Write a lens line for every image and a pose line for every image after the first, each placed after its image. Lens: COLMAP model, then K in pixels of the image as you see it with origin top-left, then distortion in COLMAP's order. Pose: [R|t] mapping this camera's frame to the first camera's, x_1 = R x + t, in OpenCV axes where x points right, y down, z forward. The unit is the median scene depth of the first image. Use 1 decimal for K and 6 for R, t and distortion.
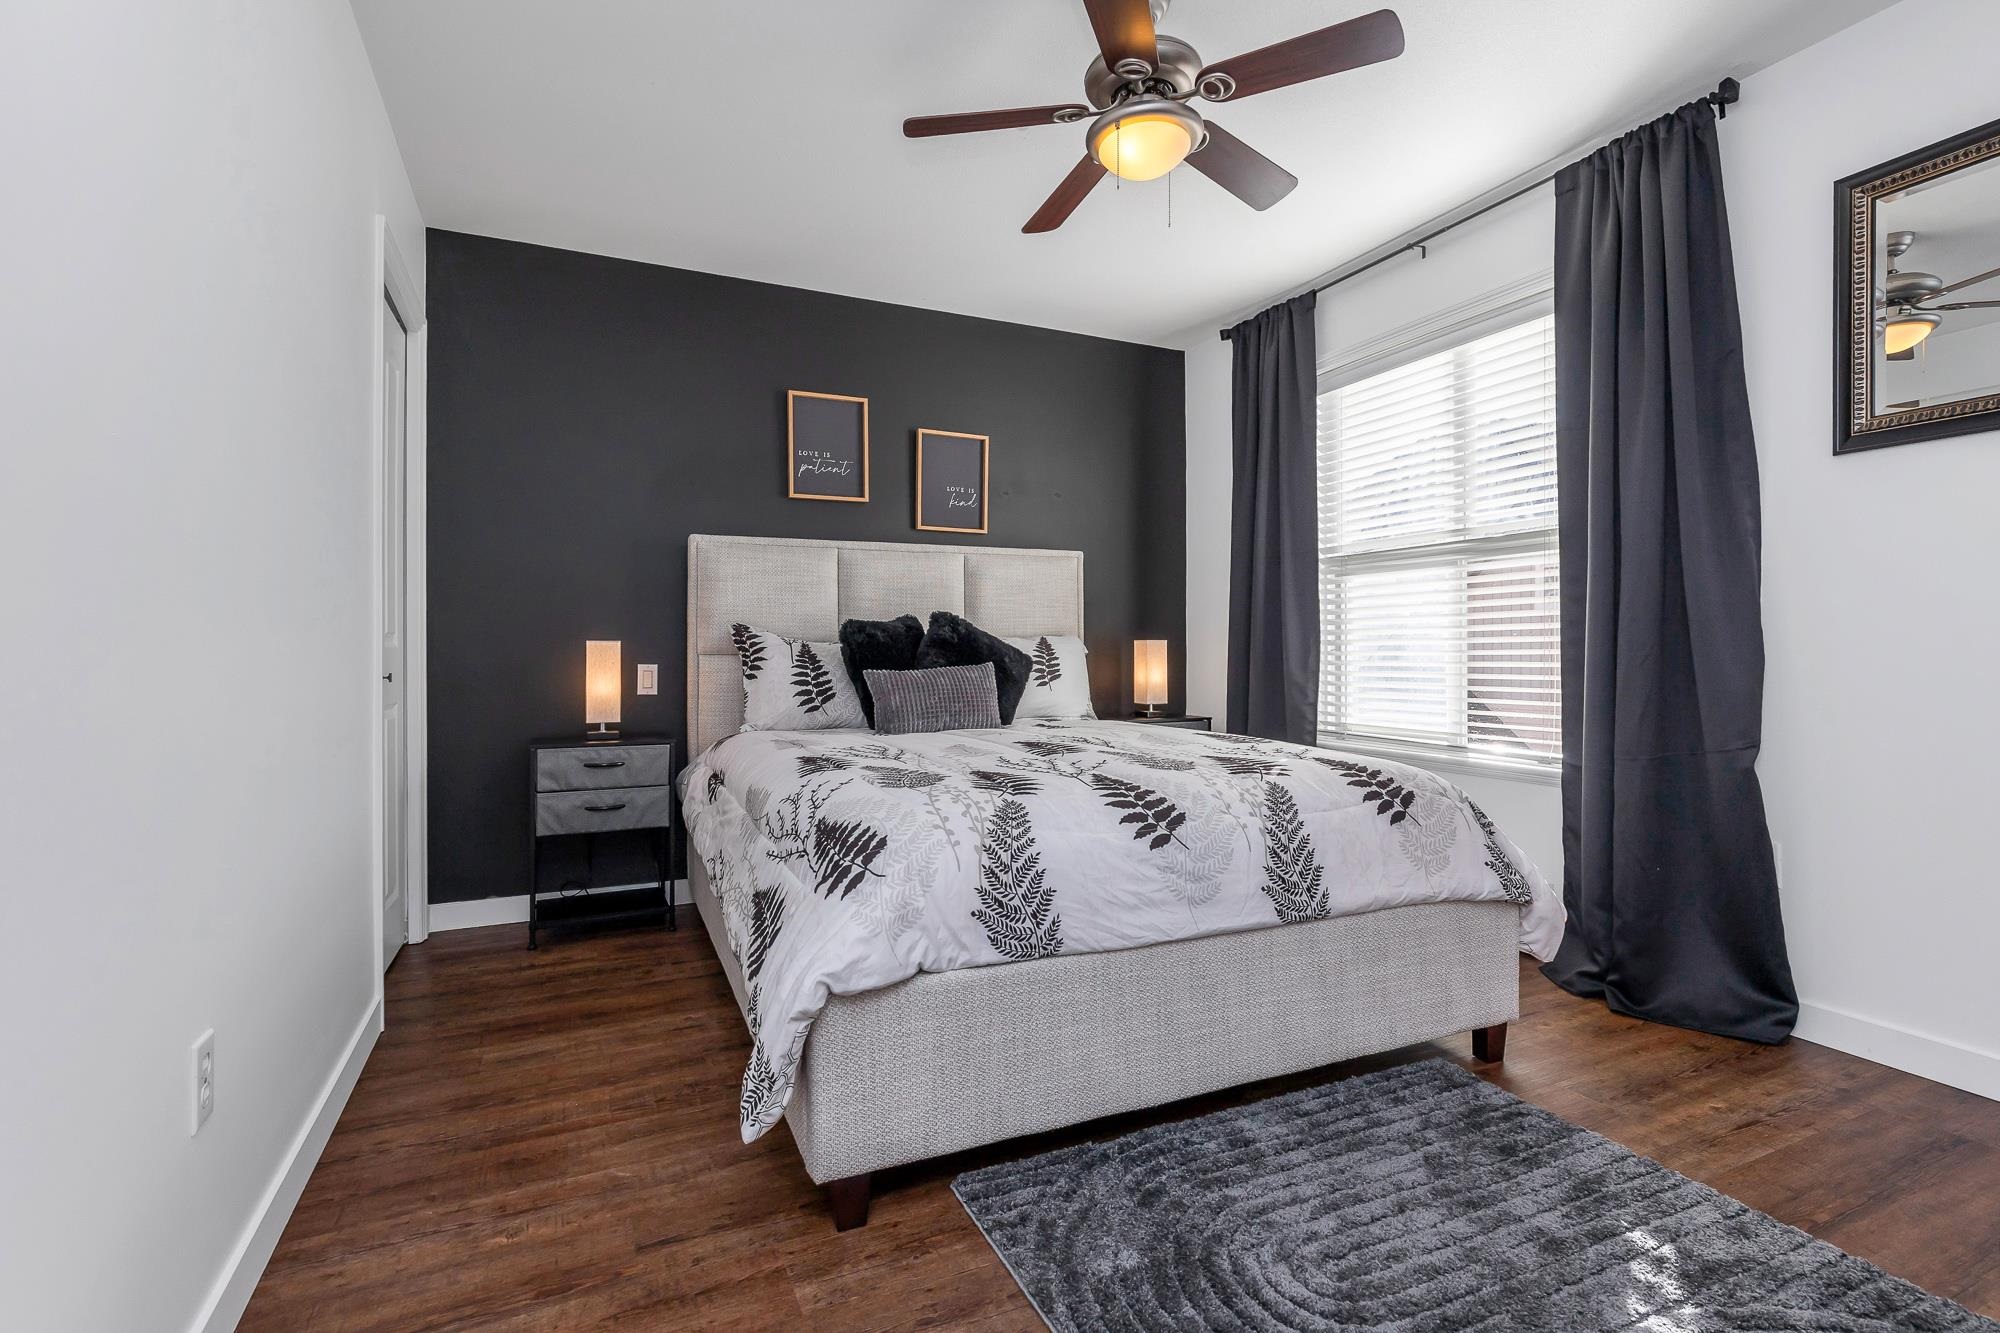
lens RADIAL K [[929.2, 0, 1006.2], [0, 929.2, 659.4], [0, 0, 1]] dist [0.000203, -0.000206]
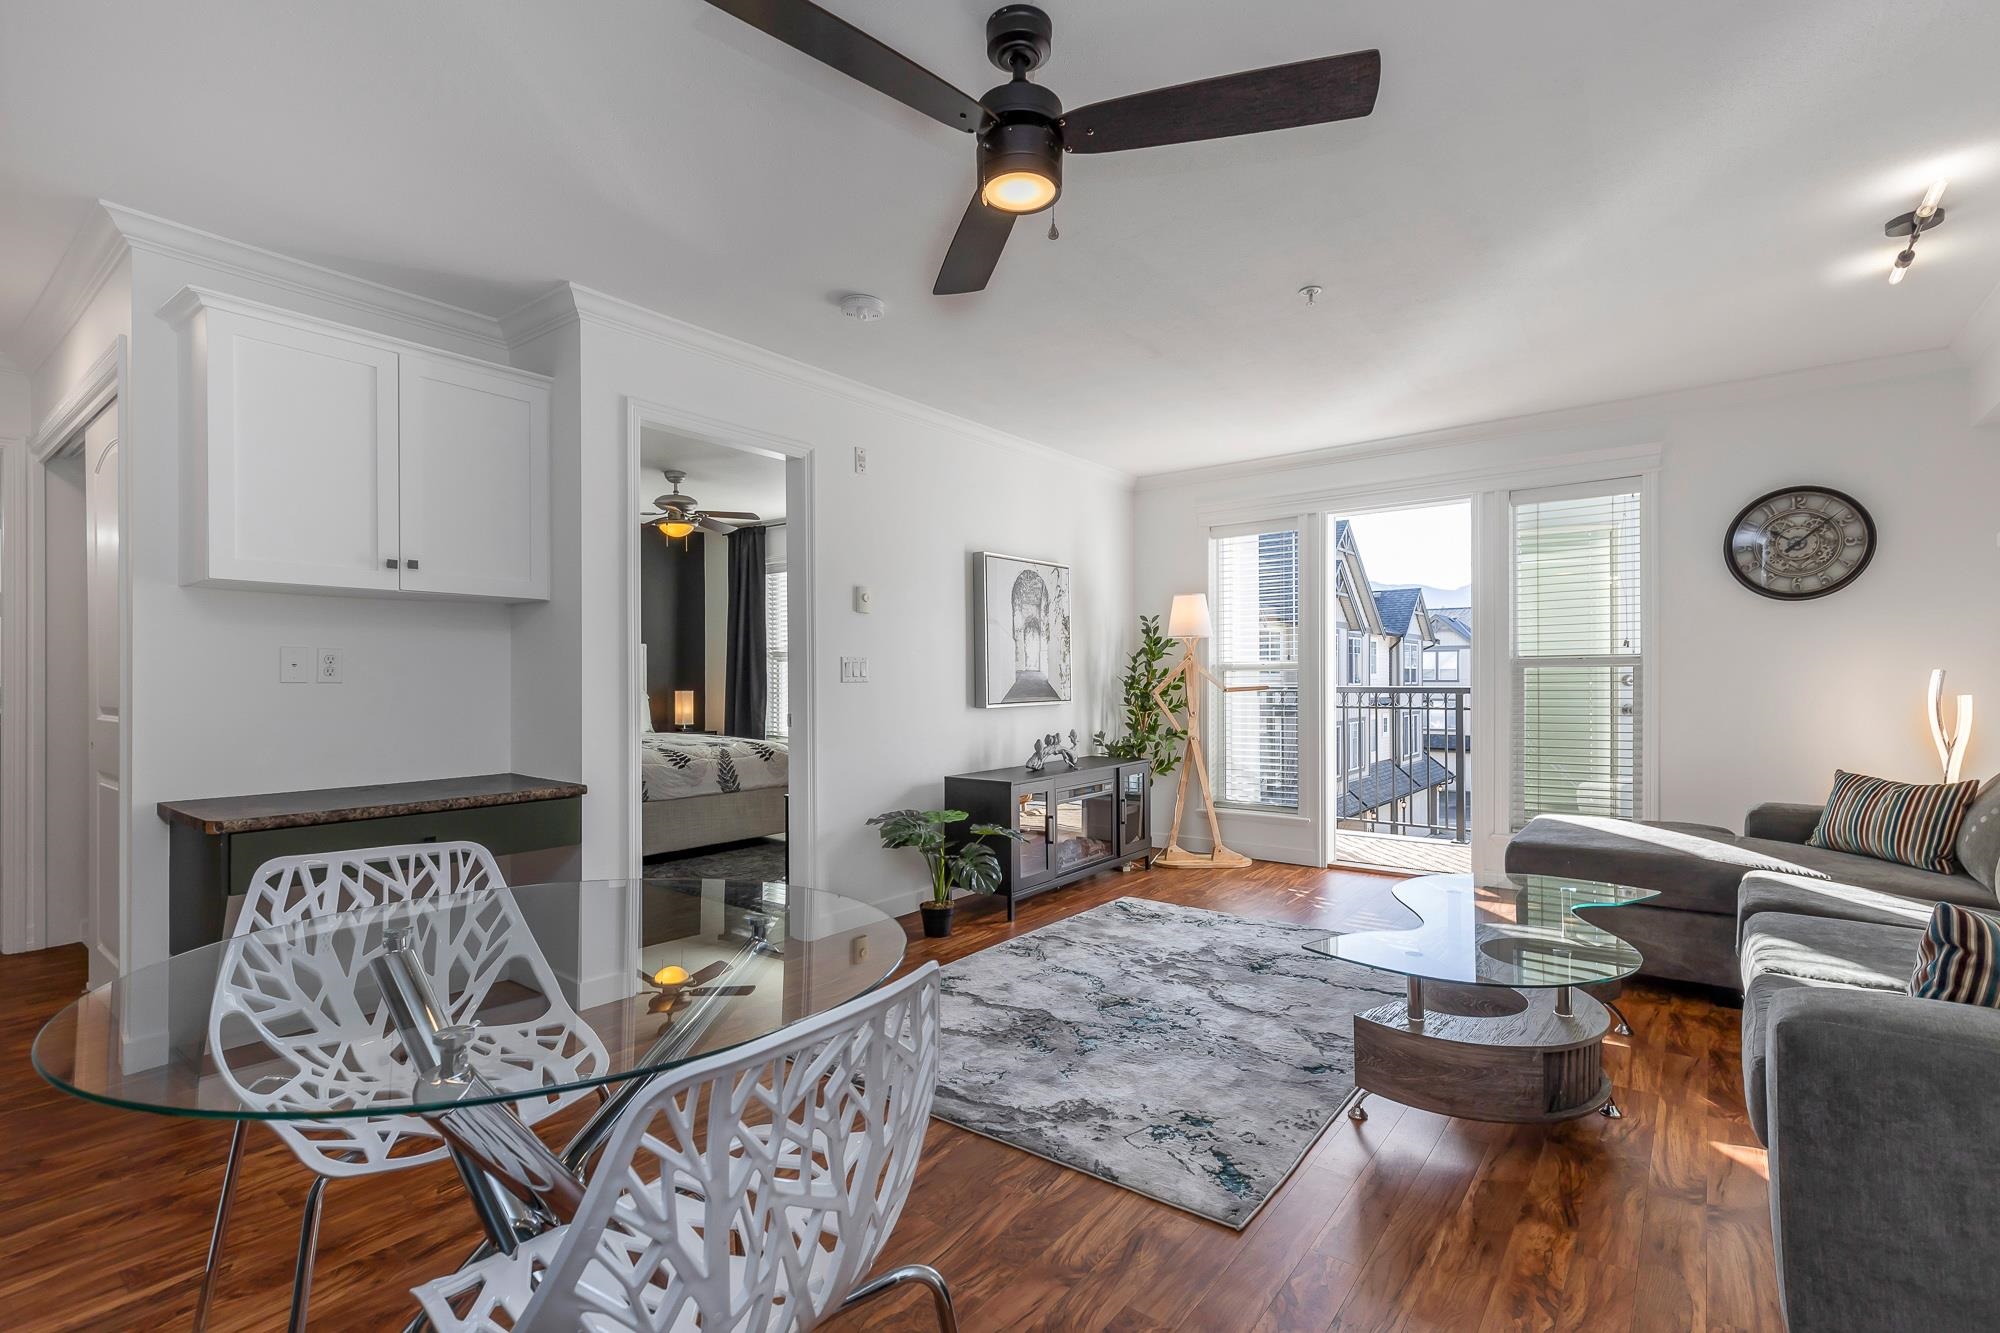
lens RADIAL K [[910.2, 0, 994.3], [0, 910.2, 672.1], [0, 0, 1]] dist [0.005621, -0.000905]
pose [[0.893011, 0.002881, 0.450027, -0.144406], [0.002754, 0.999926, -0.011867, -0.042578], [-0.450027, 0.011837, 0.892936, -1.167258]]
